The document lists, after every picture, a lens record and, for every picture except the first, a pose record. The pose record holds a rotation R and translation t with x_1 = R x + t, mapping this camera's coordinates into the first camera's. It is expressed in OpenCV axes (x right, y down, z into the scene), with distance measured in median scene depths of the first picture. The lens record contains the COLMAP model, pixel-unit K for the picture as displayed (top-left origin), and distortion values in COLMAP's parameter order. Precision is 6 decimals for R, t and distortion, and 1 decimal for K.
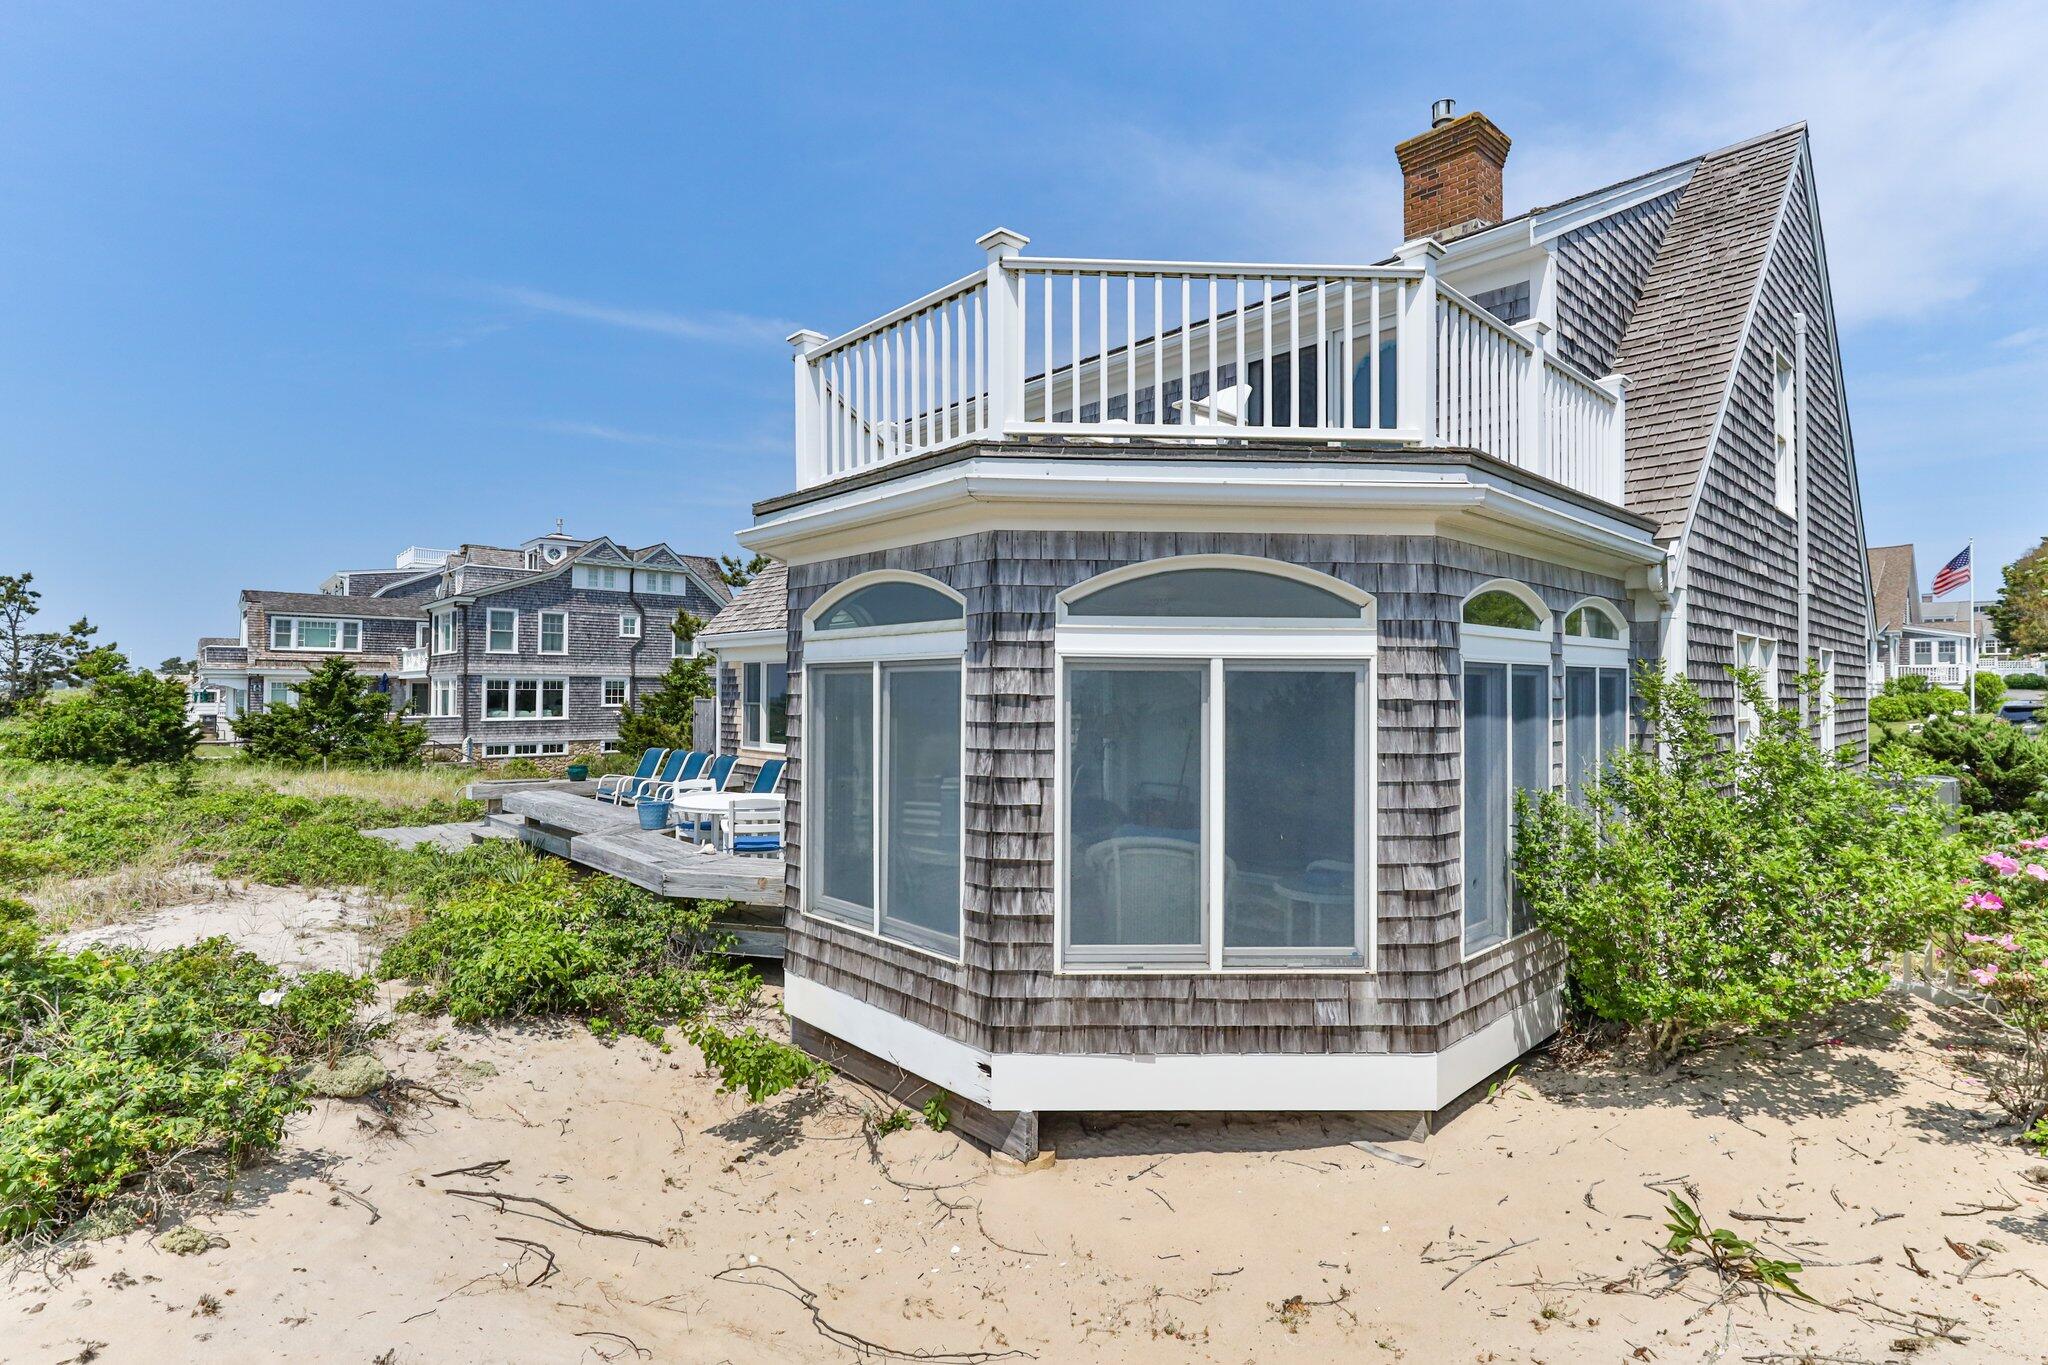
lens RADIAL K [[973.4, 0, 1026.8], [0, 973.4, 687.2], [0, 0, 1]] dist [-0.001968, -0.000126]
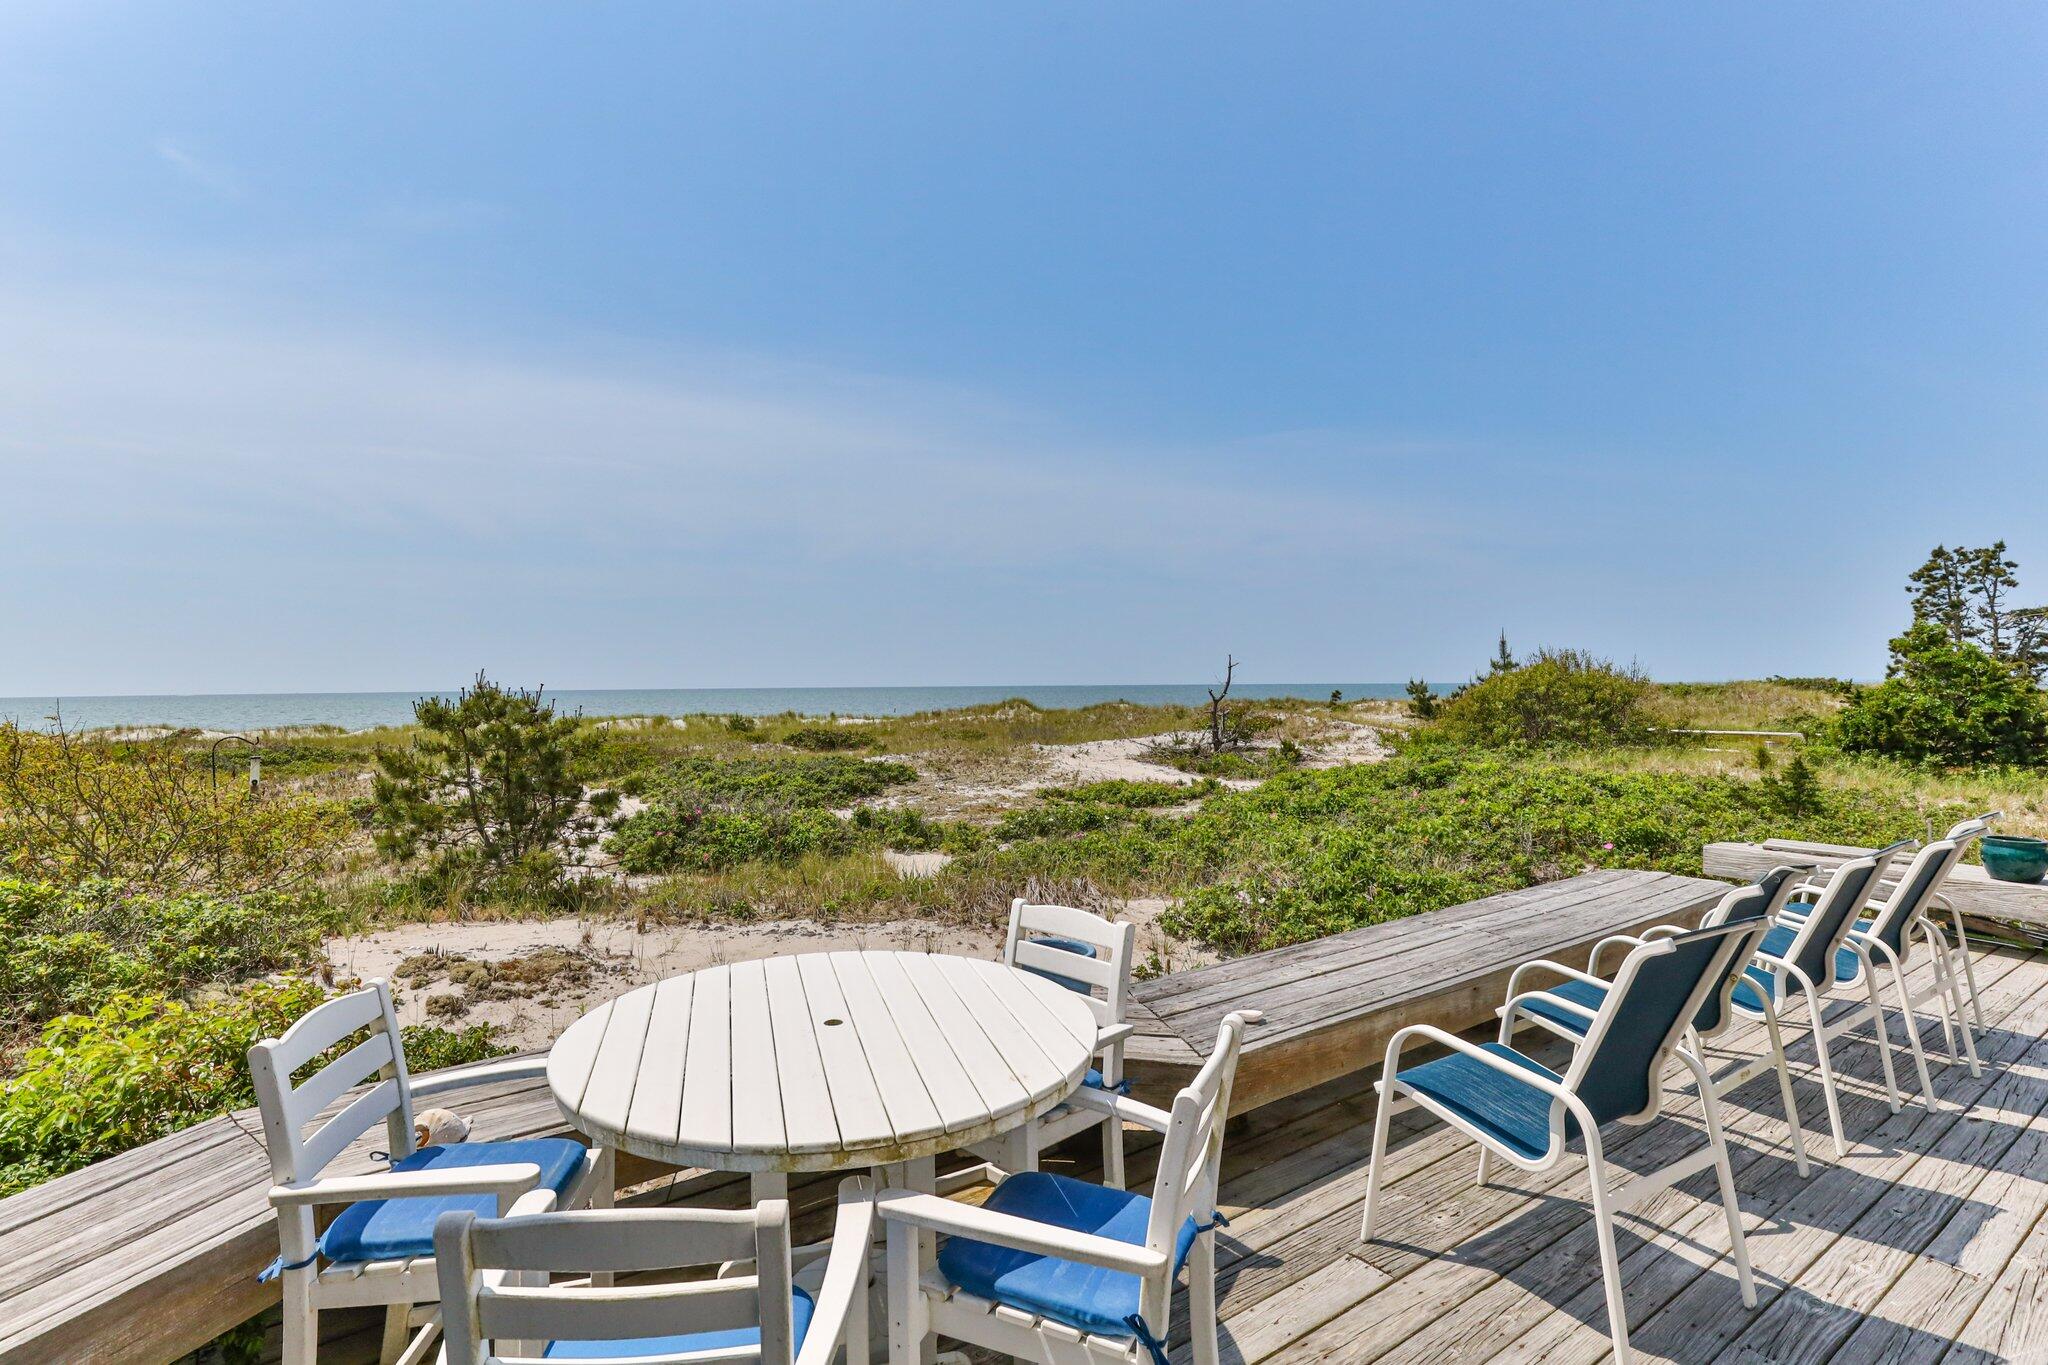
lens RADIAL K [[973.4, 0, 1028.2], [0, 973.4, 679.4], [0, 0, 1]] dist [-0.001968, -0.000126]
pose [[-0.129545, 0.000295, -0.991573, -0.051731], [0.003397, 0.999994, -0.000146, 0.009097], [0.991568, -0.003388, -0.129545, 0.364078]]
